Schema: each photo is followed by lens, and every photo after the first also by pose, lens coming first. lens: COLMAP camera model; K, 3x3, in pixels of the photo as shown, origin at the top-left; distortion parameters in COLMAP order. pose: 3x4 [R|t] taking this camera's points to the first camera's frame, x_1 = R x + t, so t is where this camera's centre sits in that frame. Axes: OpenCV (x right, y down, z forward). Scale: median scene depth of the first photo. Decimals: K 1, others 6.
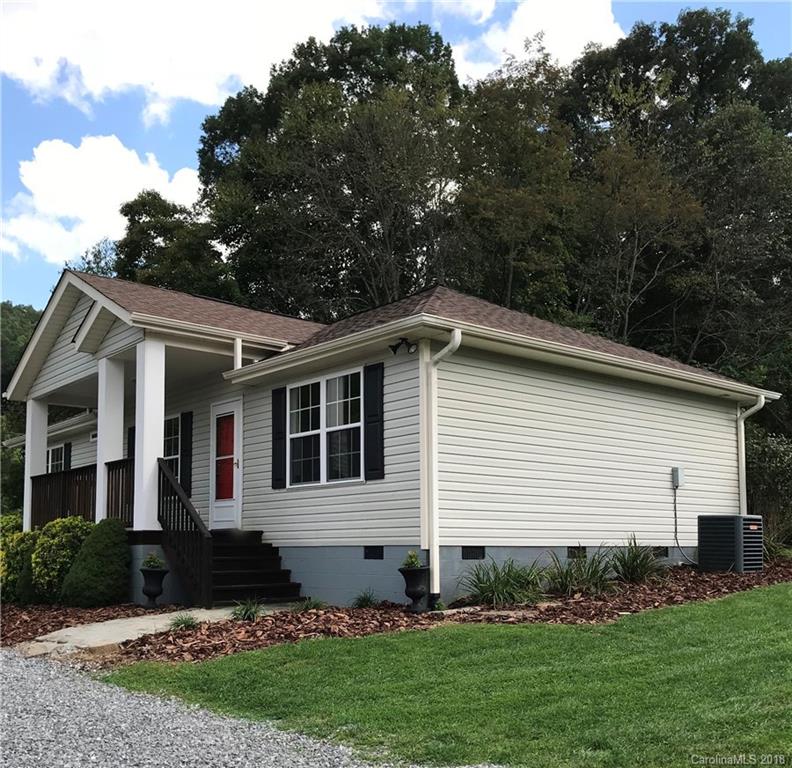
lens RADIAL K [[878.5, 0, 396.9], [0, 878.5, 489.4], [0, 0, 1]] dist [0.151238, -0.468573]
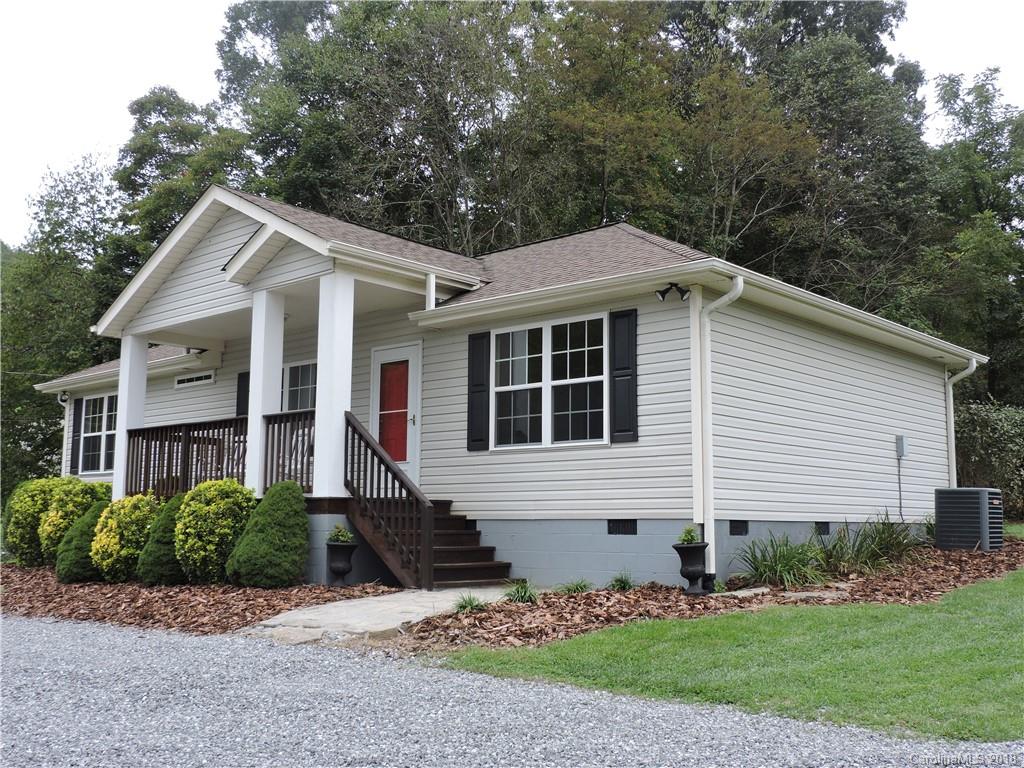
lens RADIAL K [[1080.8, 0, 510.4], [0, 1080.8, 387.2], [0, 0, 1]] dist [-0.051855, -0.003520]
pose [[0.990984, 0.027750, 0.131074, -0.245606], [-0.019414, 0.997732, -0.064452, 0.004942], [-0.132565, 0.061326, 0.989275, -0.037499]]
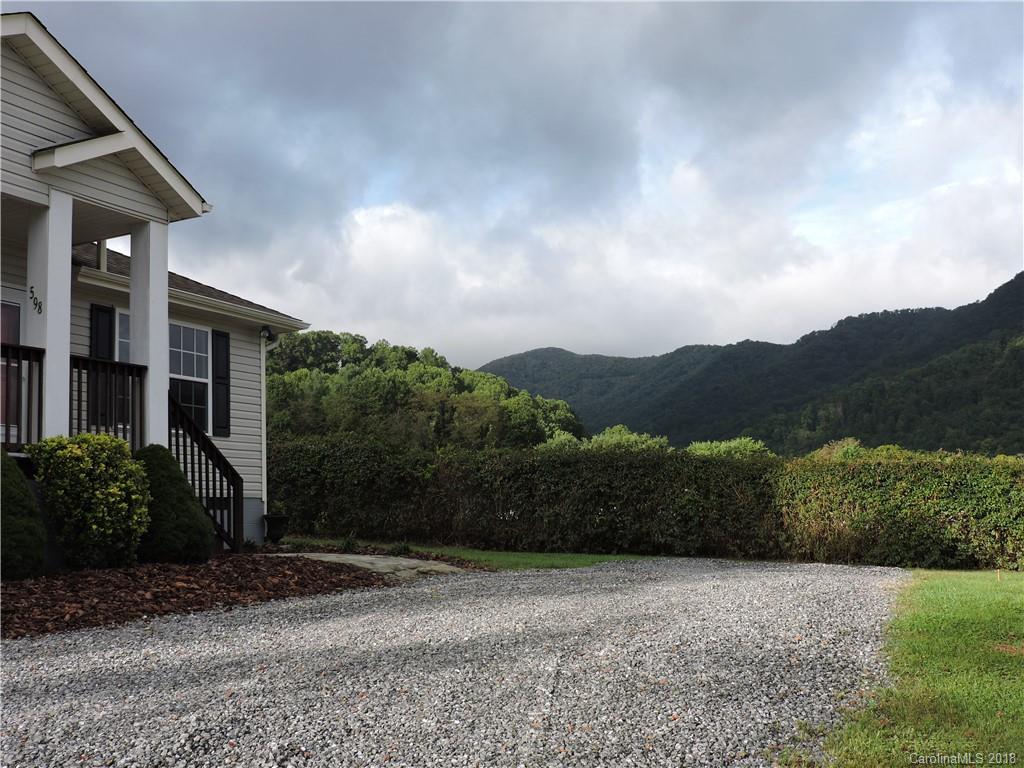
lens RADIAL K [[1161.3, 0, 512.0], [0, 1161.3, 384.0], [0, 0, 1]] dist [-0.036934, -0.011261]
pose [[-0.384999, 0.137285, 0.912649, -1.308910], [-0.029441, 0.986544, -0.160821, 0.127883], [-0.922447, -0.088785, -0.375777, 1.073029]]
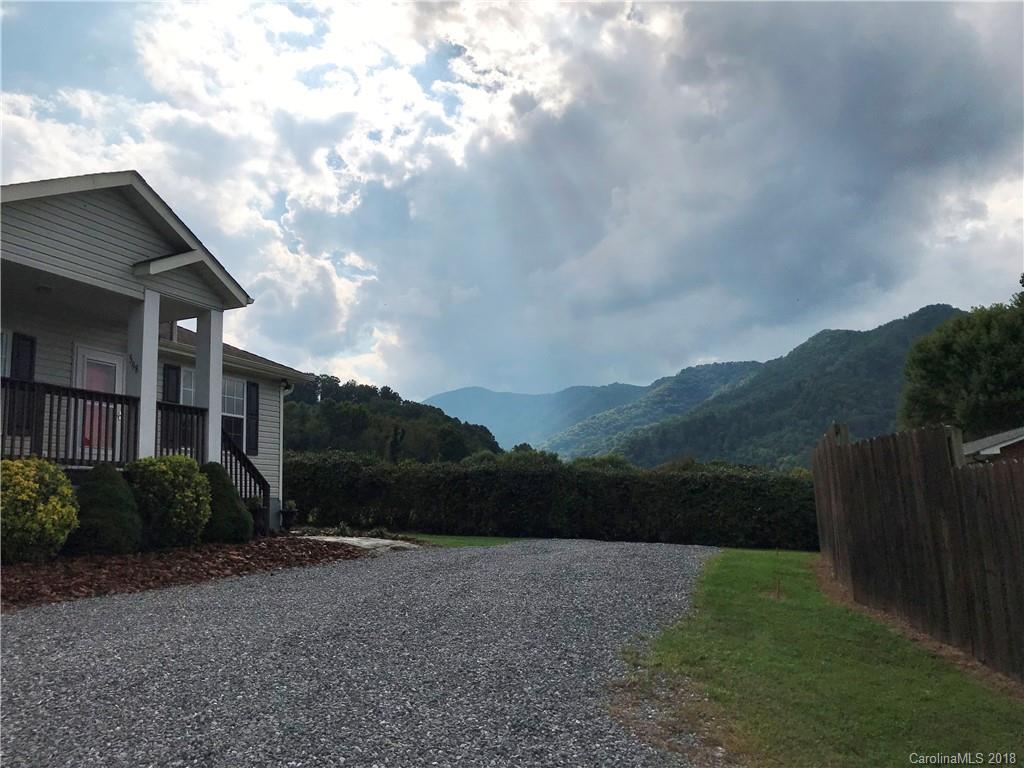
lens RADIAL K [[847.8, 0, 512.0], [0, 847.8, 384.0], [0, 0, 1]] dist [0.130132, -0.337653]
pose [[-0.455992, 0.162838, 0.874960, -1.407766], [-0.026706, 0.980173, -0.196337, 0.134001], [-0.889583, -0.112895, -0.442603, 1.130209]]
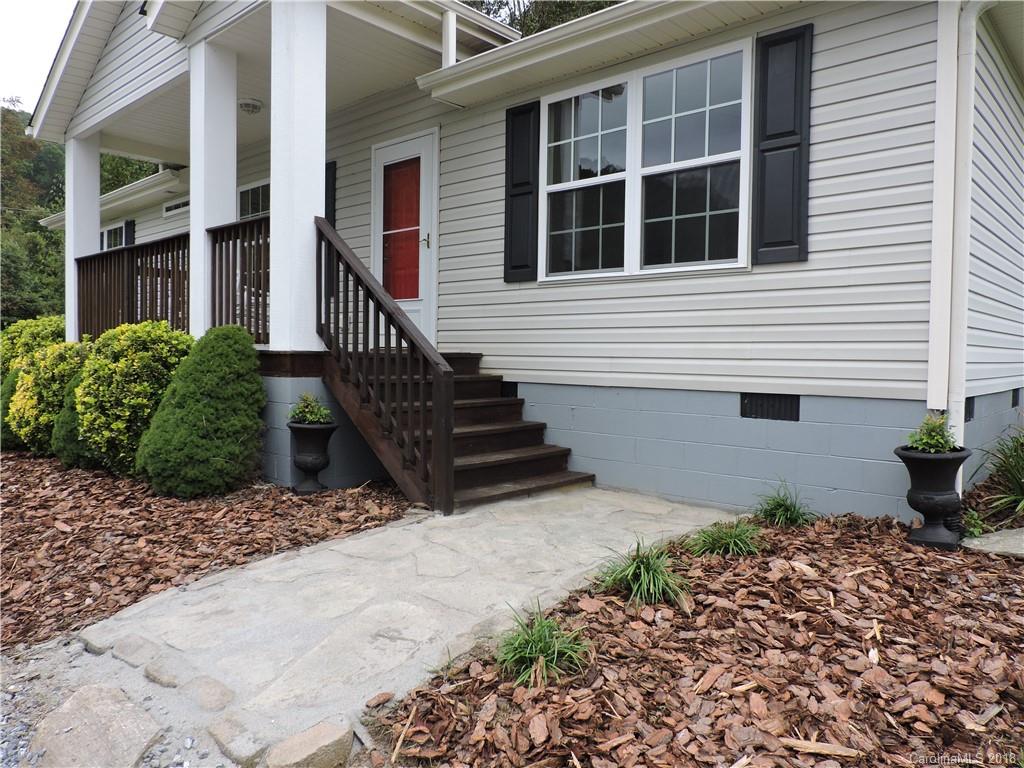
lens RADIAL K [[735.7, 0, 512.0], [0, 735.7, 384.0], [0, 0, 1]] dist [-0.007777, -0.002358]
pose [[0.991103, 0.011355, 0.132609, -0.206569], [-0.025724, 0.993910, 0.107155, 0.014565], [-0.130585, -0.109613, 0.985359, 0.526214]]
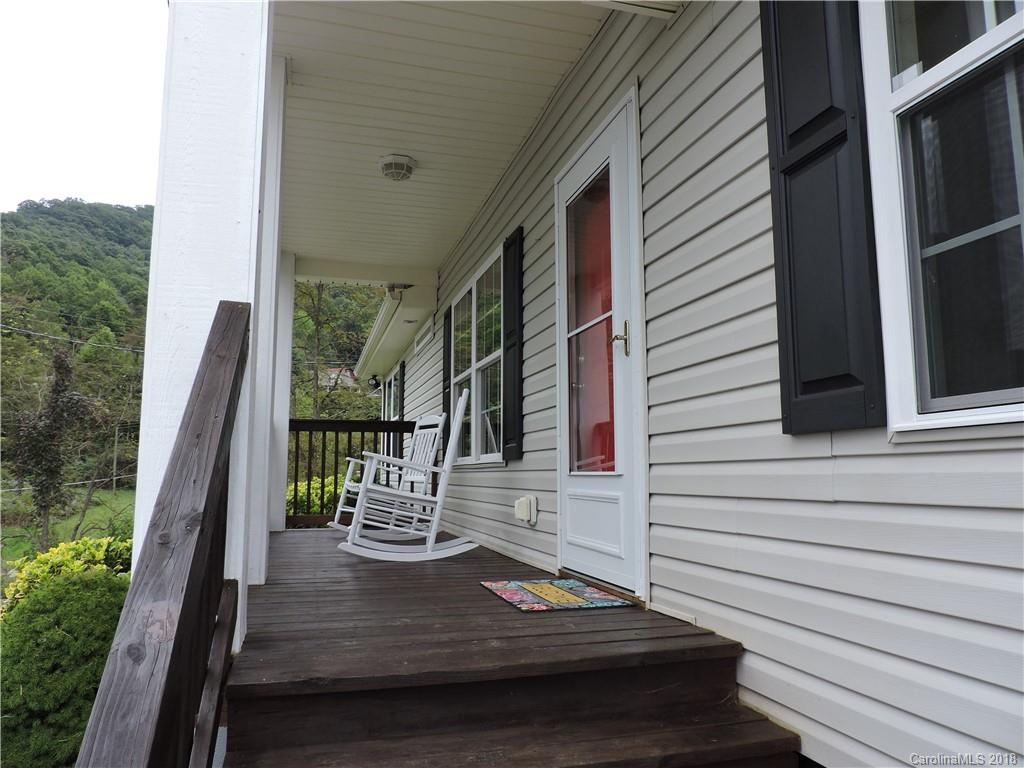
lens RADIAL K [[735.7, 0, 512.0], [0, 735.7, 384.0], [0, 0, 1]] dist [-0.007777, -0.002358]
pose [[0.909392, -0.055027, -0.412284, -0.133038], [0.032521, 0.997582, -0.061413, -0.003685], [0.414667, 0.042441, 0.908983, 0.858395]]
